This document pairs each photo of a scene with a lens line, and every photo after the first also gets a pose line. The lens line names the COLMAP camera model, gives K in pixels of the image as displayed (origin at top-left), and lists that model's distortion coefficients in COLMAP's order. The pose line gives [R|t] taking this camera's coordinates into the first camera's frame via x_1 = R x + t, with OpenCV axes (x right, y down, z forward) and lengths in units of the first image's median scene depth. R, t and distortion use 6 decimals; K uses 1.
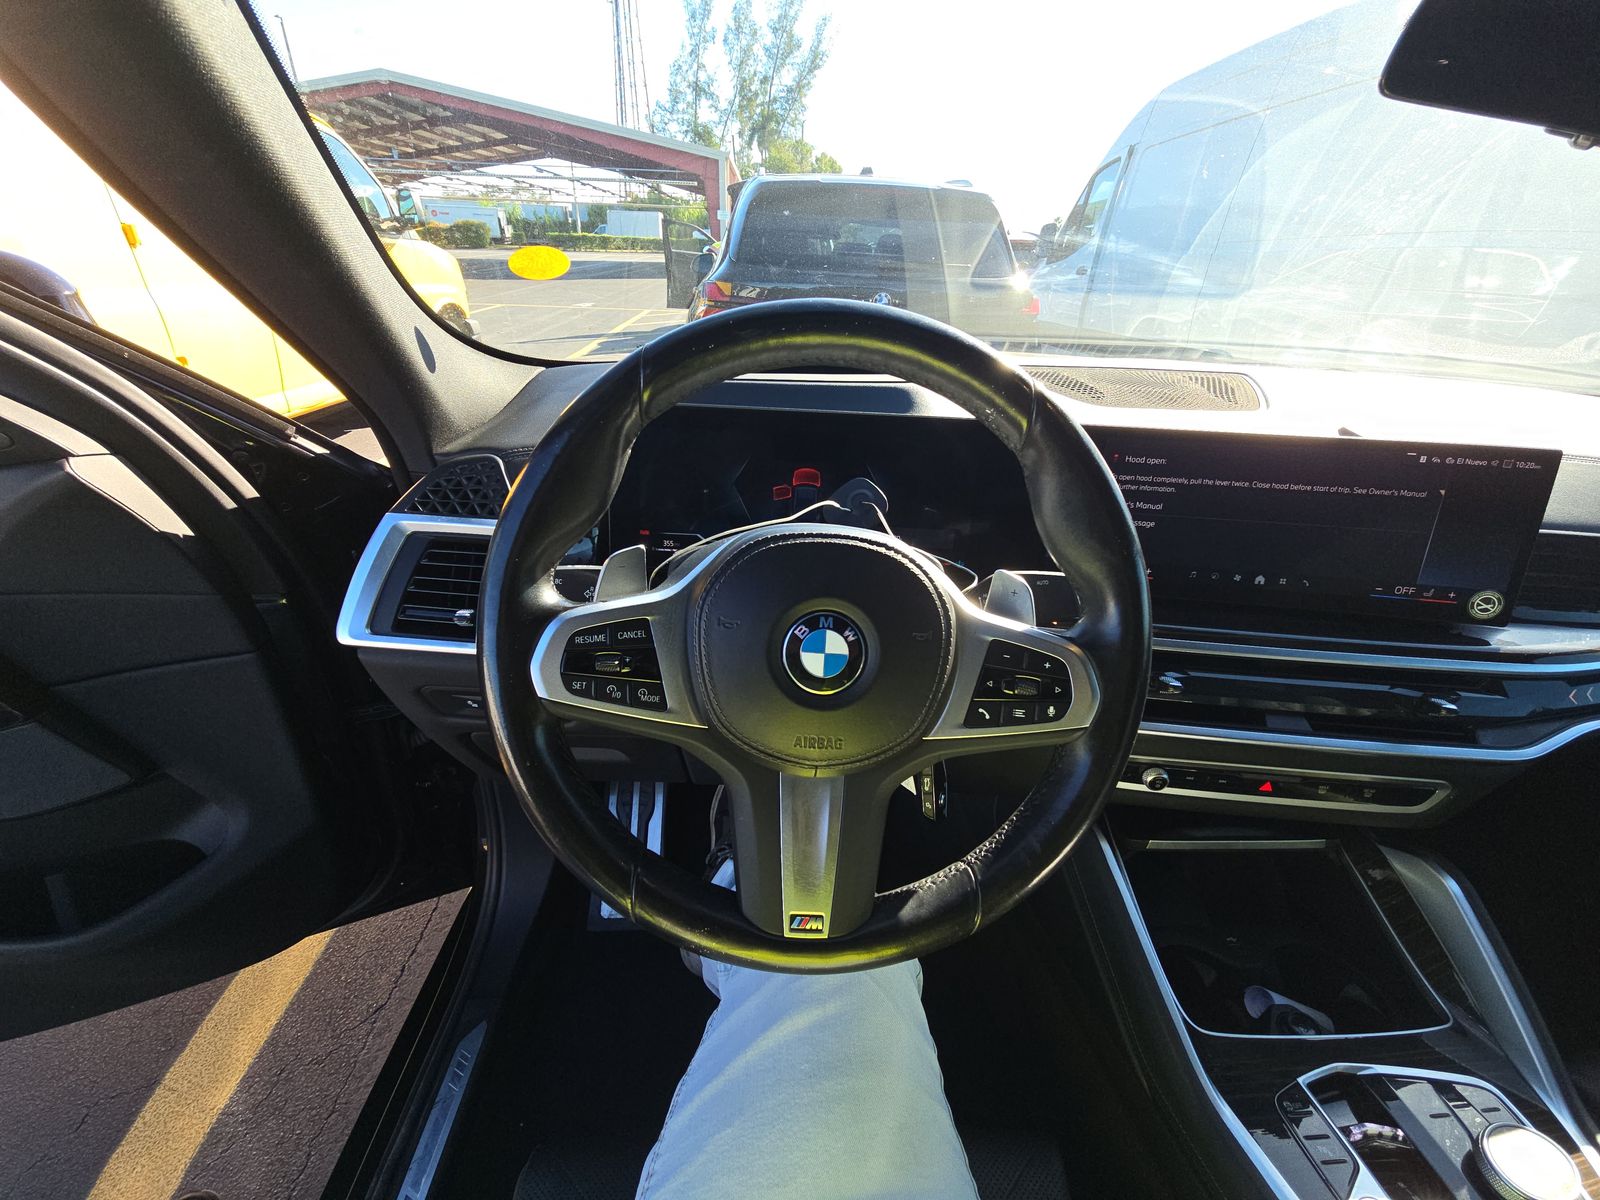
lens RADIAL K [[645.1, 0, 796.3], [0, 645.1, 595.5], [0, 0, 1]] dist [0.002926, -0.000879]
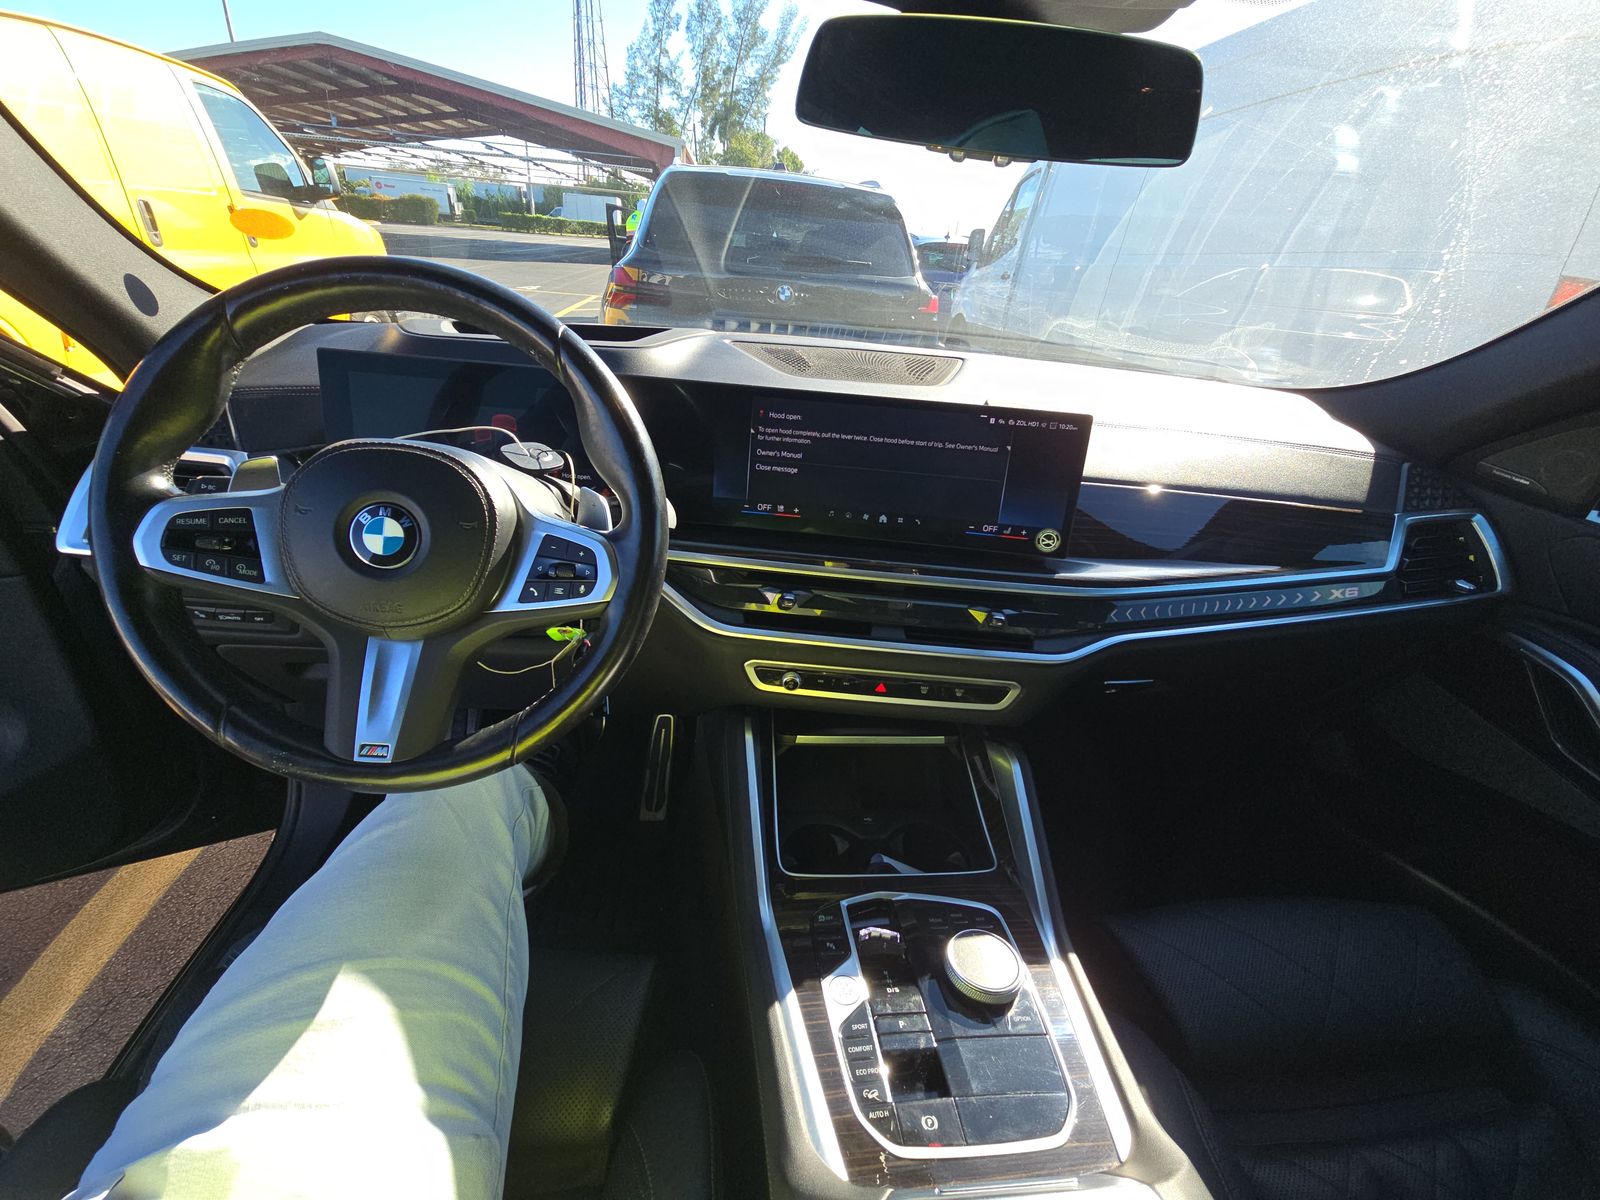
lens RADIAL K [[645.1, 0, 805.9], [0, 645.1, 599.2], [0, 0, 1]] dist [0.002926, -0.000879]
pose [[0.997685, 0.016427, 0.065986, 0.243927], [-0.017060, 0.999814, 0.009041, 0.058192], [-0.065825, -0.010145, 0.997780, -0.099934]]
